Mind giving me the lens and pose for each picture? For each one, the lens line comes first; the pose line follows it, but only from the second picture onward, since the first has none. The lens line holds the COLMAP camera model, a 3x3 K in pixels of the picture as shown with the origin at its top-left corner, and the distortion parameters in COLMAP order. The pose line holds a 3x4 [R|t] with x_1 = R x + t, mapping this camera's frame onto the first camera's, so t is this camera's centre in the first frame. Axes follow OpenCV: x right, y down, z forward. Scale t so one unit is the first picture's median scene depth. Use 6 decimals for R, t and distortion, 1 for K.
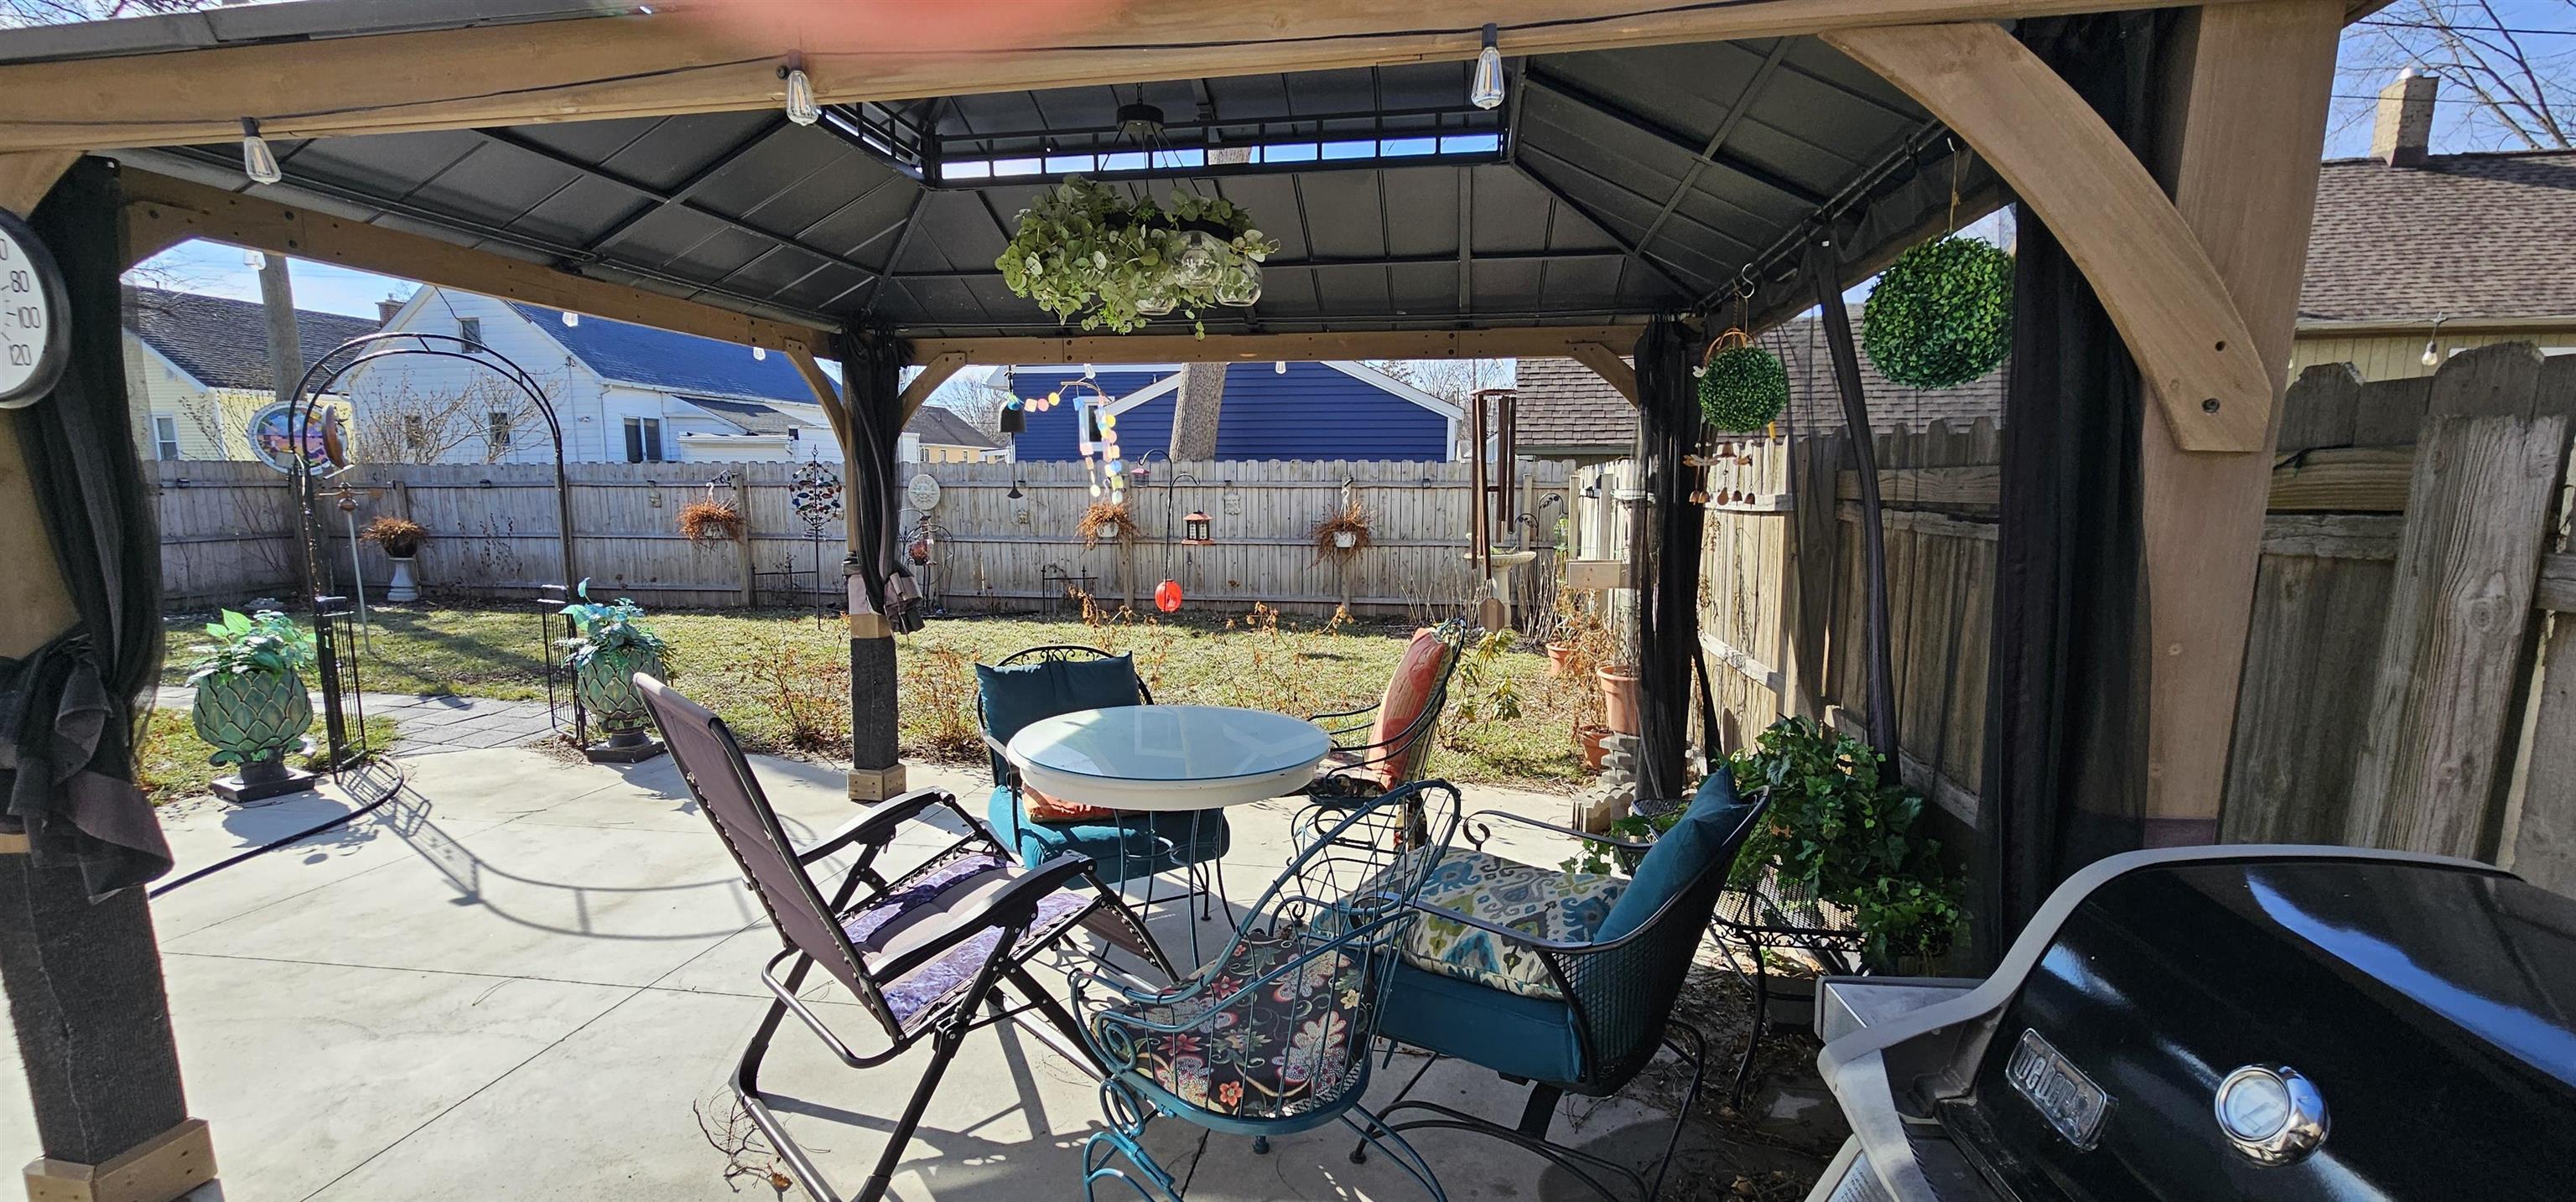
lens RADIAL K [[1064.2, 0, 1281.7], [0, 1064.2, 624.9], [0, 0, 1]] dist [-0.000348, -0.000240]
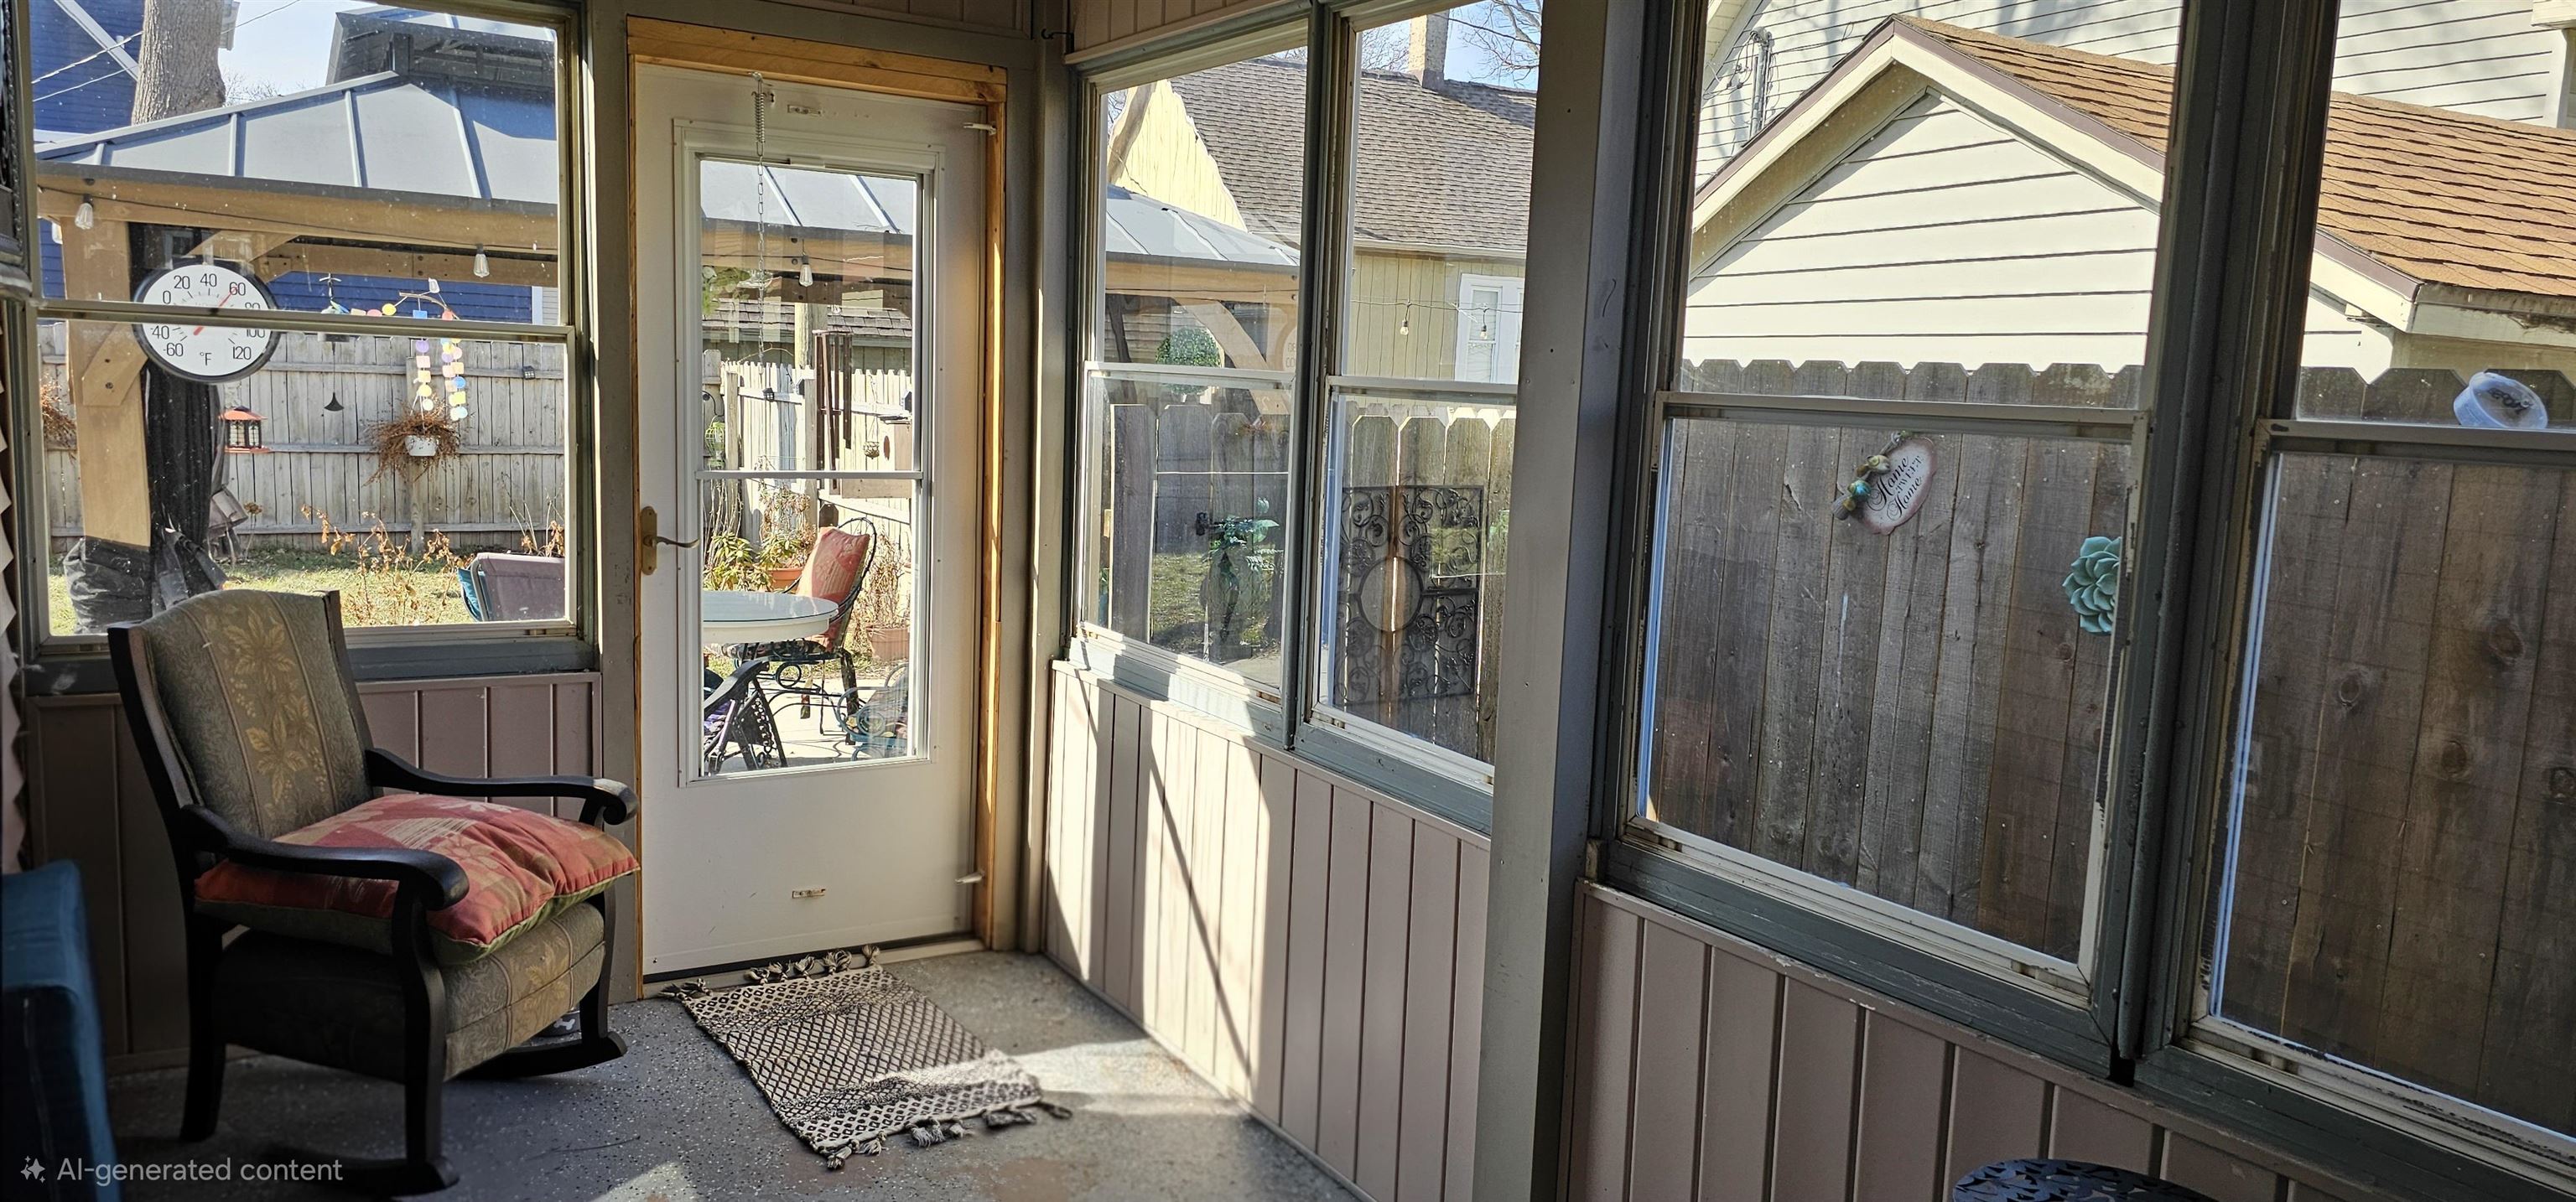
lens RADIAL K [[1691.6, 0, 1288.0], [0, 1691.6, 601.0], [0, 0, 1]] dist [0.000734, 0.000362]
pose [[0.763768, -0.055904, 0.643066, -0.237560], [0.044082, 0.998434, 0.034441, 0.013975], [-0.643984, 0.002043, 0.765036, -0.288524]]
